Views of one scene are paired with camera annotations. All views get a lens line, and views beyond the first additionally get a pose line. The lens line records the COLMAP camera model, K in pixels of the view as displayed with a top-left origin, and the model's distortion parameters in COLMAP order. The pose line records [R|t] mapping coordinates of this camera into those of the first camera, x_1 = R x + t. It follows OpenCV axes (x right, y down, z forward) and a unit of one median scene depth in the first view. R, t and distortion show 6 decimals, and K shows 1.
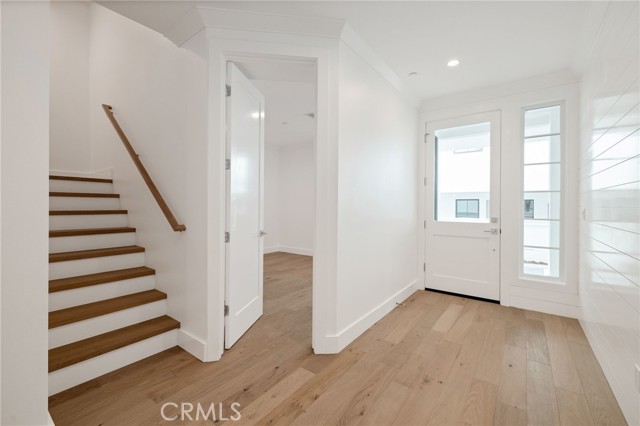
lens RADIAL K [[268.9, 0, 320.4], [0, 268.9, 208.3], [0, 0, 1]] dist [-0.003487, -0.000175]
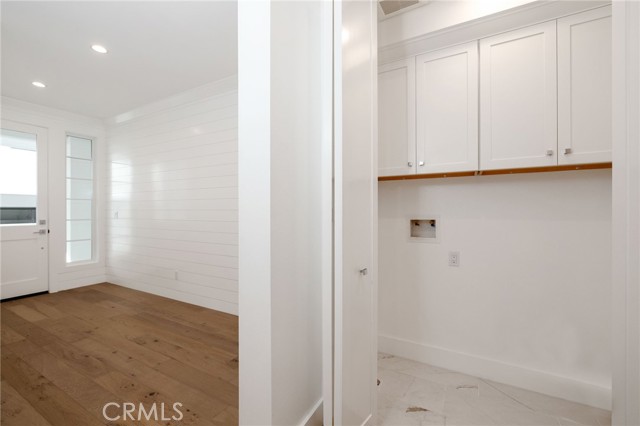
lens RADIAL K [[268.9, 0, 320.2], [0, 268.9, 210.0], [0, 0, 1]] dist [-0.003487, -0.000175]
pose [[-0.138909, -0.006164, 0.990286, -0.733541], [0.005187, 0.999962, 0.006952, -0.010583], [-0.990292, 0.006103, -0.138872, -0.020812]]
